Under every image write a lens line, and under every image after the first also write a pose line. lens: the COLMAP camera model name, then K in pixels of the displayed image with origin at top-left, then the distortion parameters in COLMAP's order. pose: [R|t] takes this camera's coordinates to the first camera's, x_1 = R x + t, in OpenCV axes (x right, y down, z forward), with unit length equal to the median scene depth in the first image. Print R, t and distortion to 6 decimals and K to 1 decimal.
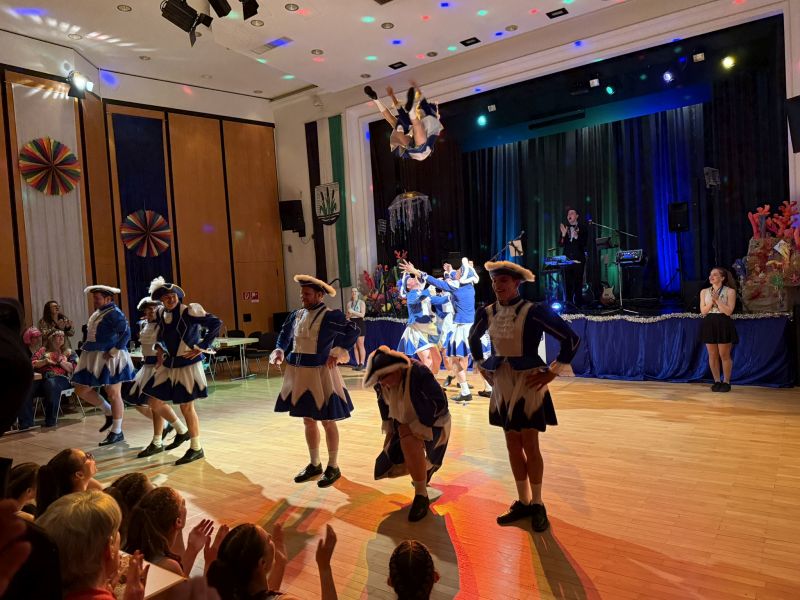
lens RADIAL K [[571.1, 0, 405.5], [0, 571.1, 300.2], [0, 0, 1]] dist [0.140251, -0.205010]
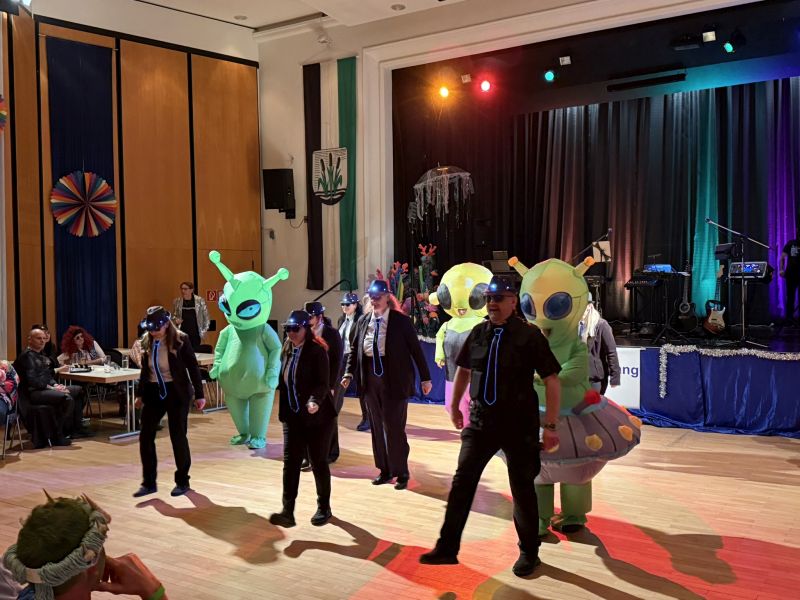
lens RADIAL K [[781.5, 0, 403.8], [0, 781.5, 302.0], [0, 0, 1]] dist [0.178798, -0.322015]
pose [[0.997865, 0.047464, 0.044852, -0.084483], [-0.047173, 0.998858, -0.007538, -0.004148], [-0.045158, 0.005406, 0.998965, -0.008098]]
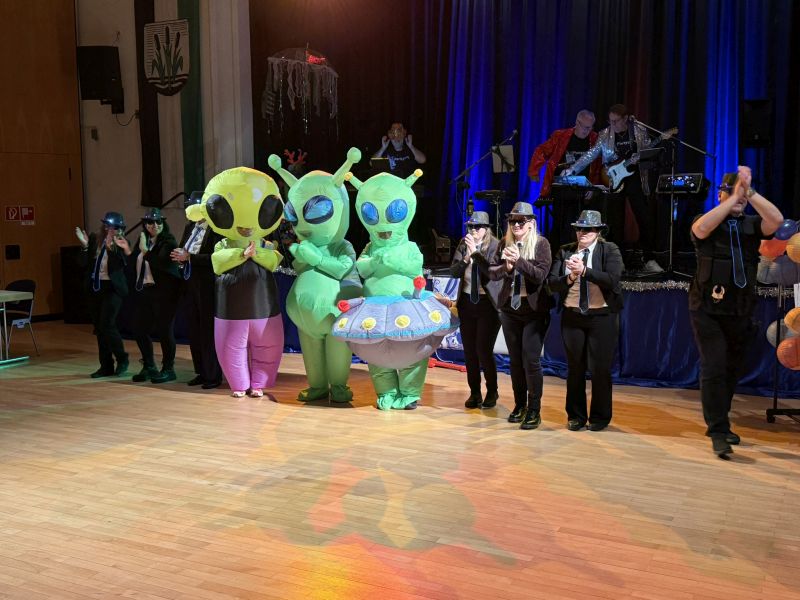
lens RADIAL K [[865.9, 0, 400.0], [0, 865.9, 300.0], [0, 0, 1]] dist [0.211635, -0.434014]
pose [[0.988556, 0.039515, 0.145587, -0.028220], [-0.050205, 0.996248, 0.070496, -0.003417], [-0.142255, -0.076999, 0.986831, 0.099325]]
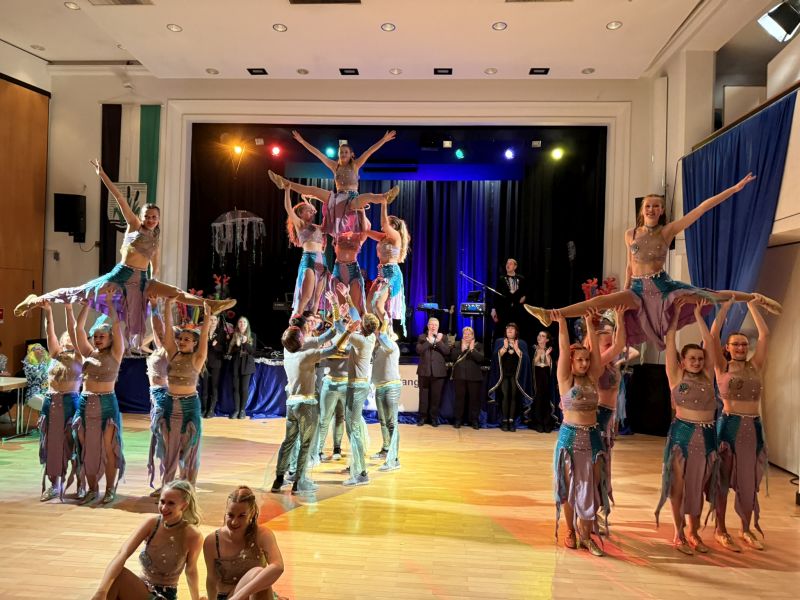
lens RADIAL K [[557.7, 0, 400.0], [0, 557.7, 300.0], [0, 0, 1]] dist [0.073554, -0.084026]
pose [[0.858047, 0.090080, 0.505610, -0.210626], [-0.063458, 0.995549, -0.069677, -0.008747], [-0.509636, 0.027702, 0.859944, 0.143718]]
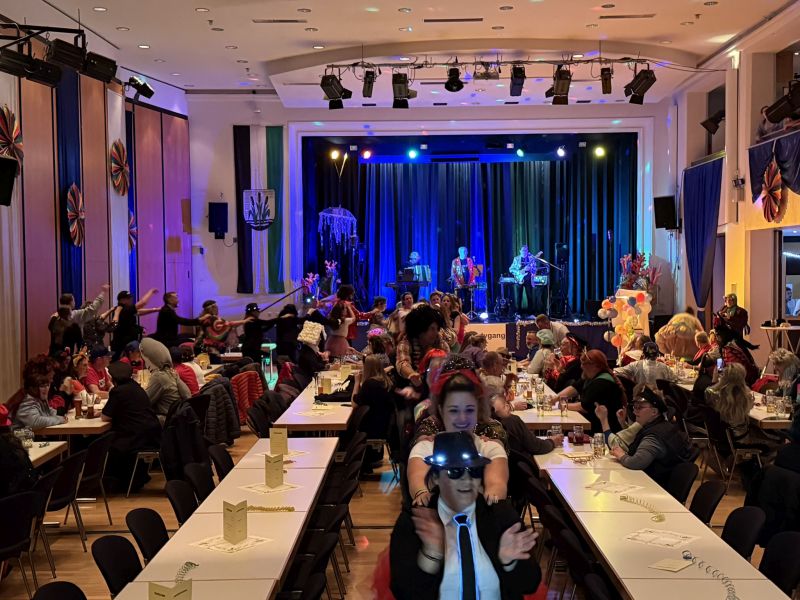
lens RADIAL K [[1065.1, 0, 400.0], [0, 1065.1, 300.0], [0, 0, 1]] dist [0.146764, 0.010395]
pose [[0.824196, 0.037393, 0.565069, -1.048282], [-0.020847, 0.999145, -0.035711, 0.054018], [-0.565921, 0.017653, 0.824270, -0.712181]]
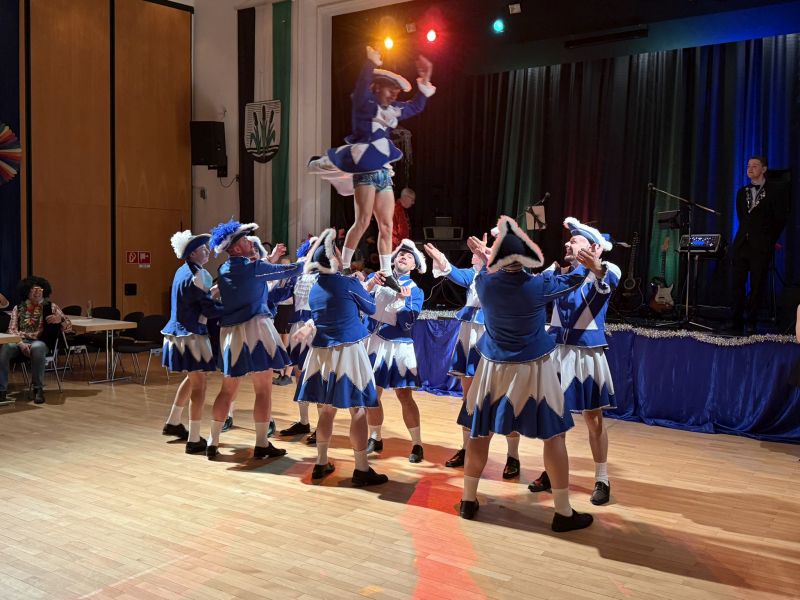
lens RADIAL K [[747.9, 0, 400.8], [0, 747.9, 297.3], [0, 0, 1]] dist [0.158928, -0.281610]
pose [[0.996304, 0.076864, 0.038332, 0.008436], [-0.077633, 0.996801, 0.019002, -0.002201], [-0.036749, -0.021907, 0.999084, 0.106567]]
